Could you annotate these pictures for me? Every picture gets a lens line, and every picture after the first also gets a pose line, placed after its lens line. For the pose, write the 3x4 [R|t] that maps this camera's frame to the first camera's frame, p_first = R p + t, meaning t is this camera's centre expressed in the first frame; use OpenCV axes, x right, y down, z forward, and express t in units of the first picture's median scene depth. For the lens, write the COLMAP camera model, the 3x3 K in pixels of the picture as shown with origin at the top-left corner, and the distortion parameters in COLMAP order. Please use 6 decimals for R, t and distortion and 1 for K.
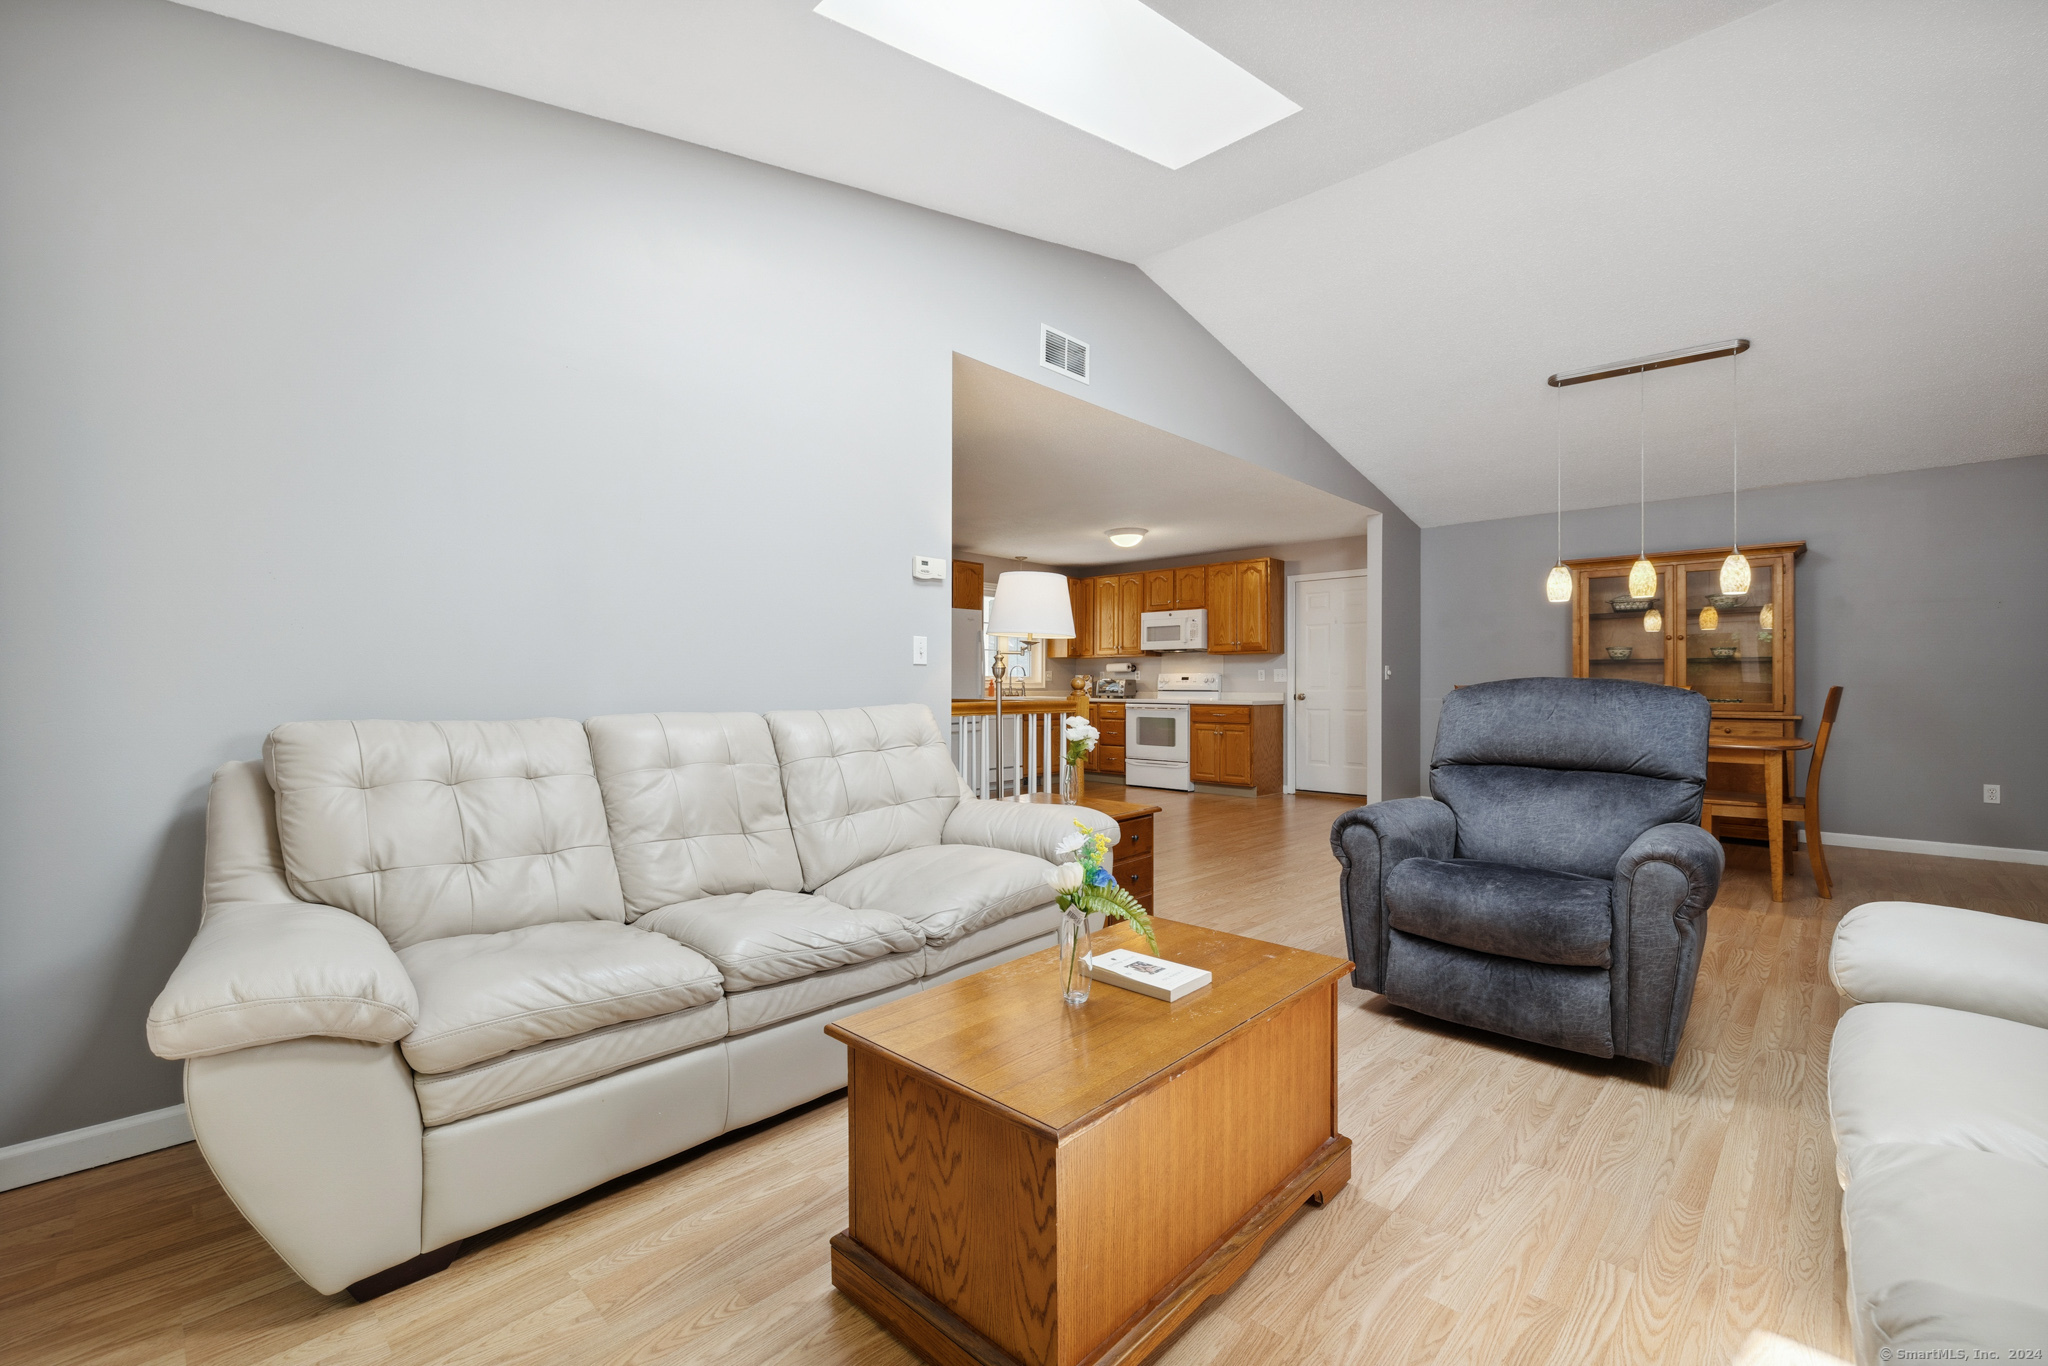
lens RADIAL K [[868.4, 0, 1017.3], [0, 868.4, 679.5], [0, 0, 1]] dist [0.000522, 0.000095]
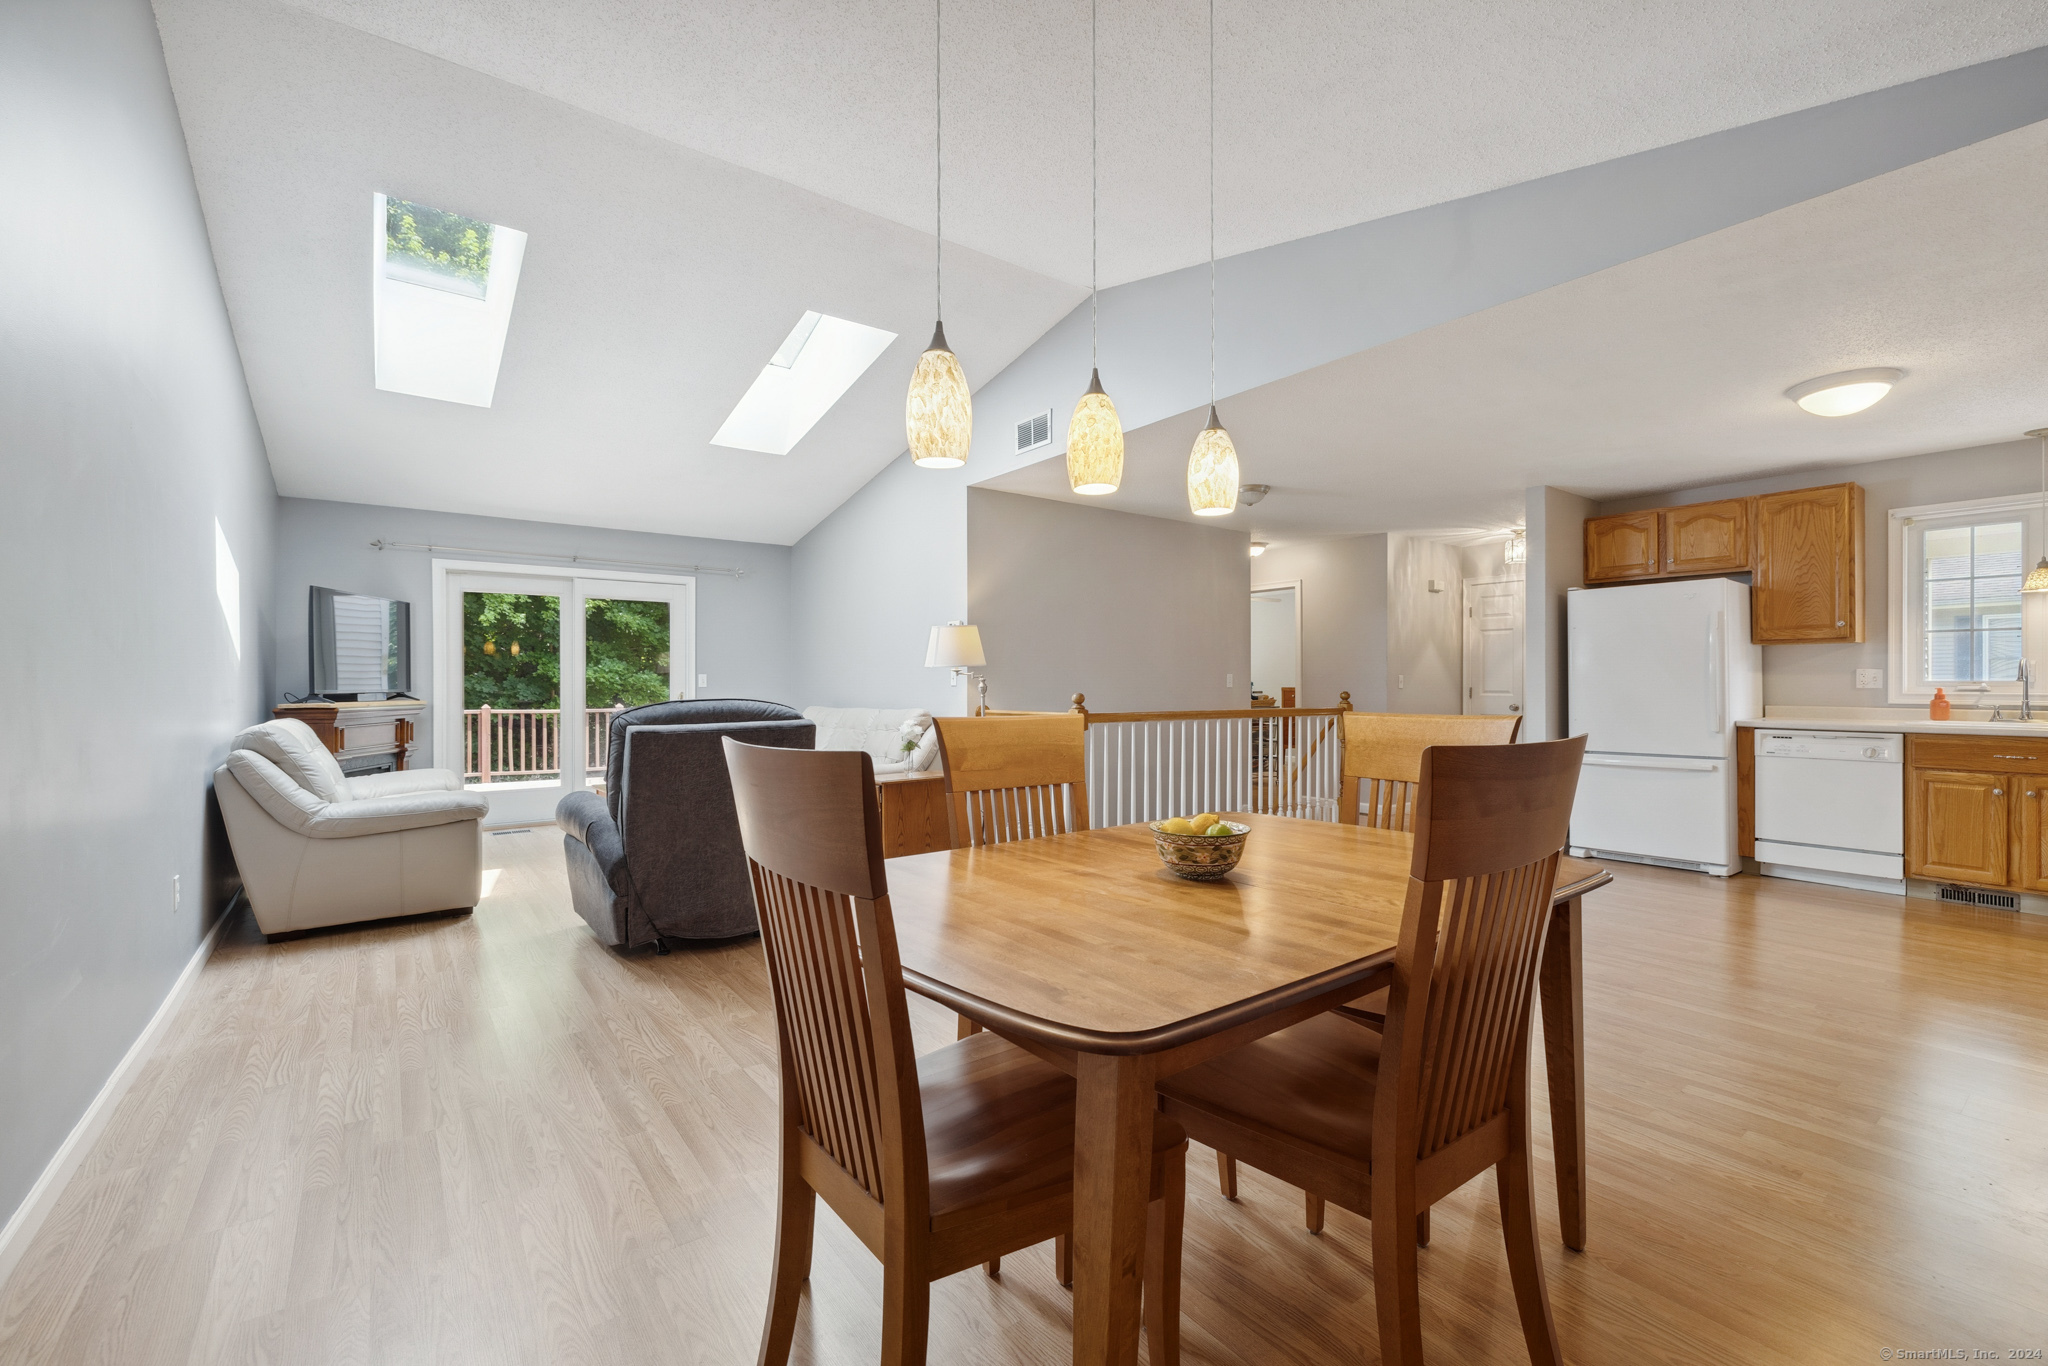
lens RADIAL K [[852.3, 0, 1014.5], [0, 852.3, 685.6], [0, 0, 1]] dist [-0.001175, 0.000006]
pose [[-0.167027, -0.002597, -0.985949, 0.608016], [0.010434, 0.999936, -0.004402, -0.005529], [0.985897, -0.011022, -0.166989, 0.571708]]
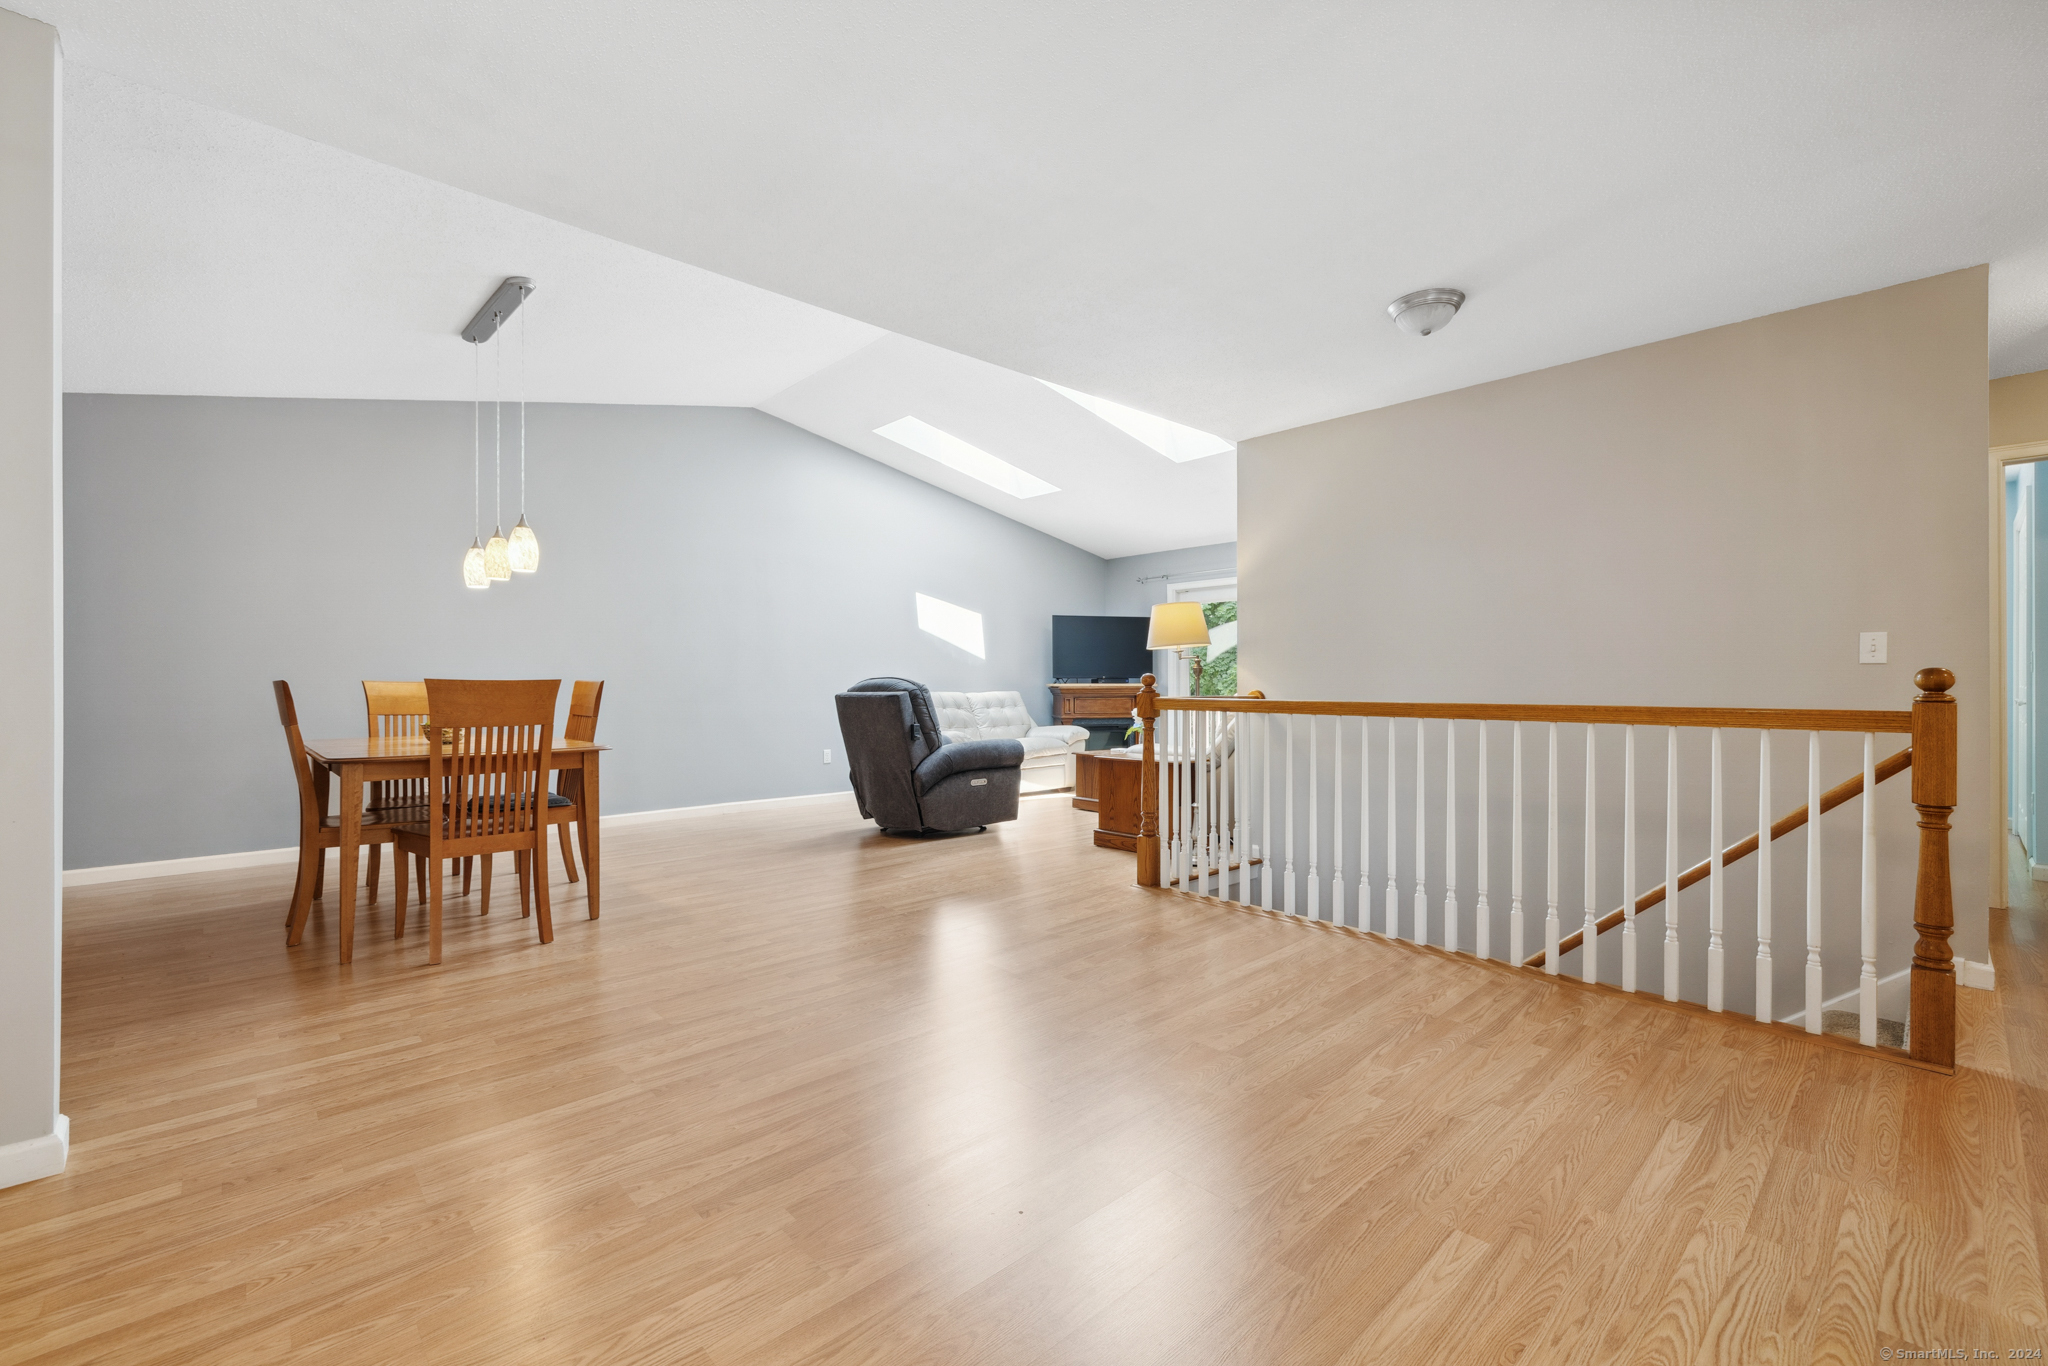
lens RADIAL K [[868.4, 0, 1017.3], [0, 868.4, 679.5], [0, 0, 1]] dist [0.000522, 0.000095]
pose [[-0.997772, -0.006283, 0.066424, 0.082830], [-0.007277, 0.999865, -0.014728, 0.008437], [-0.066322, -0.015179, -0.997683, 1.016001]]
